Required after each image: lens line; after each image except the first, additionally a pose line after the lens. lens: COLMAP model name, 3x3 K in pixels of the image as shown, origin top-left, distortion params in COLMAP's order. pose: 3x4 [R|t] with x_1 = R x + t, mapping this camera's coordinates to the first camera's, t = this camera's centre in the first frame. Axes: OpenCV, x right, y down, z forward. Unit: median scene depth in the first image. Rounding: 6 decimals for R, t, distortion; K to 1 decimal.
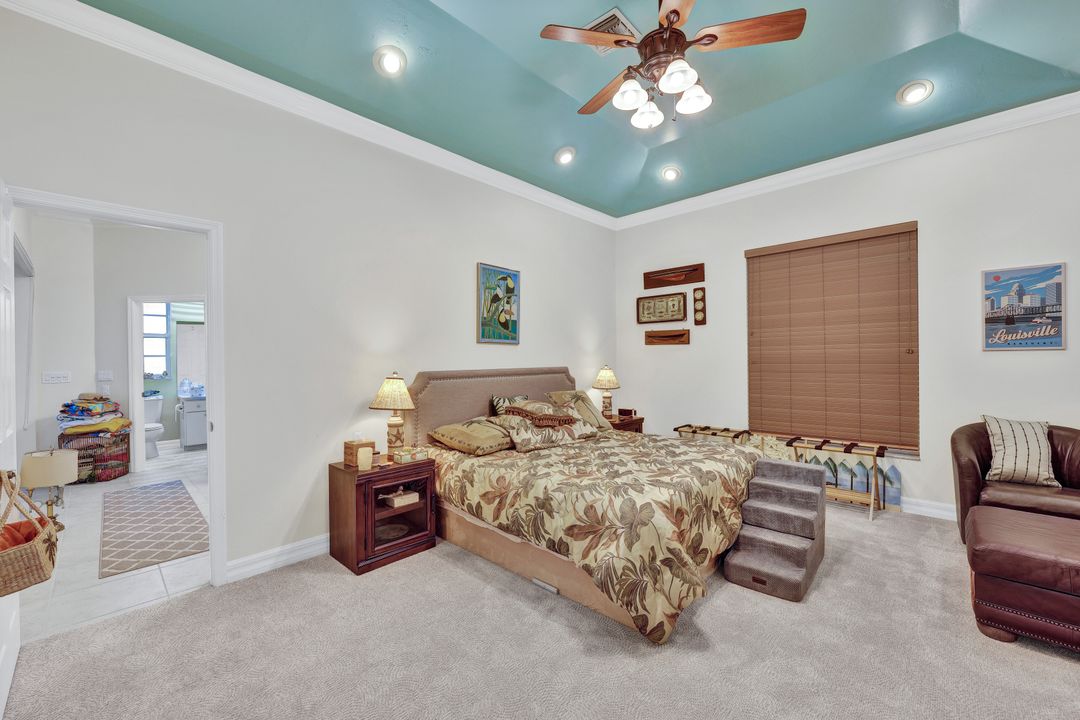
lens RADIAL K [[436.4, 0, 530.4], [0, 436.4, 352.9], [0, 0, 1]] dist [0.001327, 0.000281]
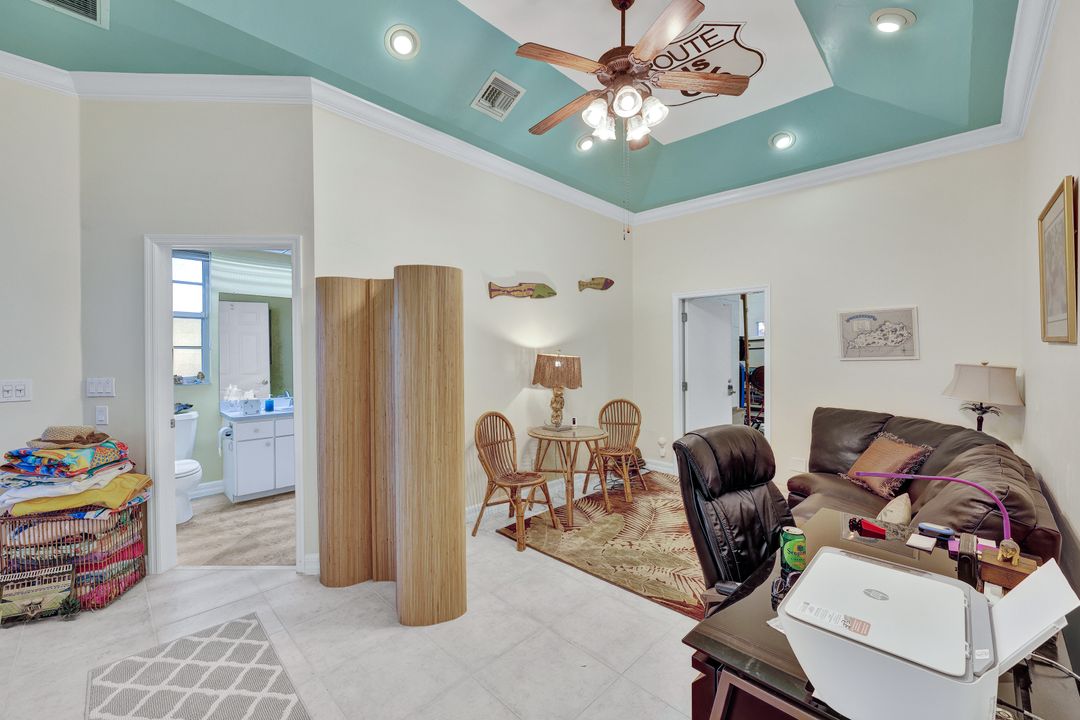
lens RADIAL K [[436.4, 0, 542.7], [0, 436.4, 359.3], [0, 0, 1]] dist [0.001327, 0.000281]
pose [[0.999557, 0.029355, 0.004816, -0.474883], [-0.029473, 0.999213, 0.026553, -0.010796], [-0.004032, -0.026684, 0.999636, 0.504332]]
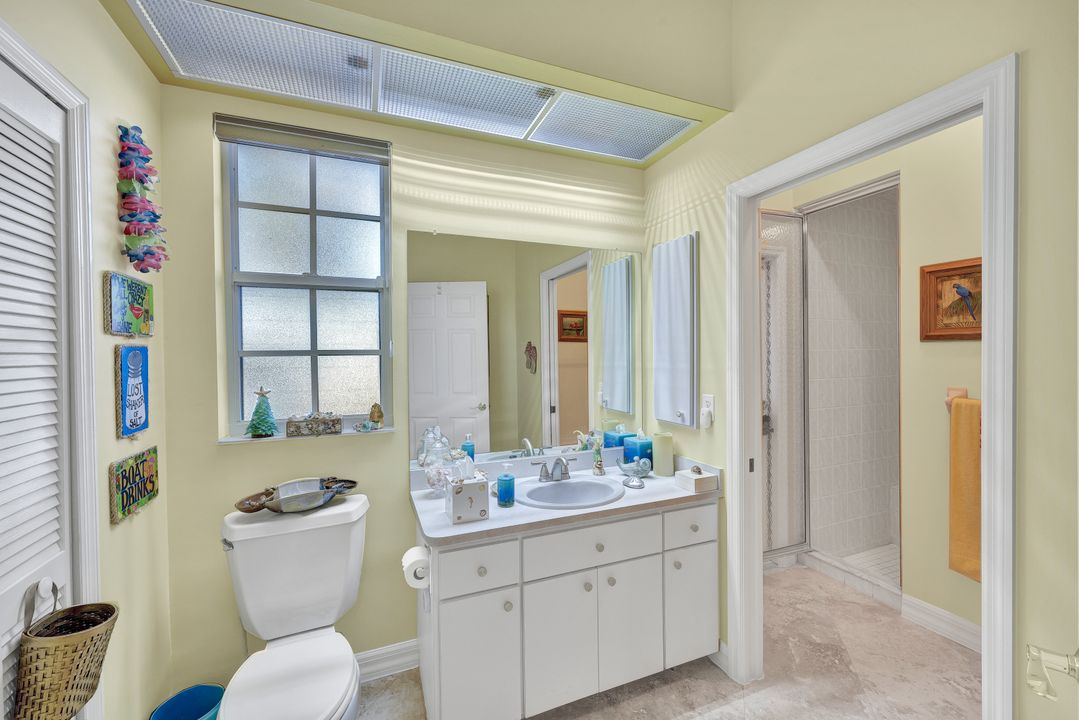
lens RADIAL K [[436.0, 0, 540.8], [0, 436.0, 360.0], [0, 0, 1]] dist [0.001327, 0.000281]
pose [[0.920285, 0.022283, -0.390614, -0.852181], [-0.012903, 0.999562, 0.026621, 0.003000], [0.391036, -0.019458, 0.920169, 1.062755]]
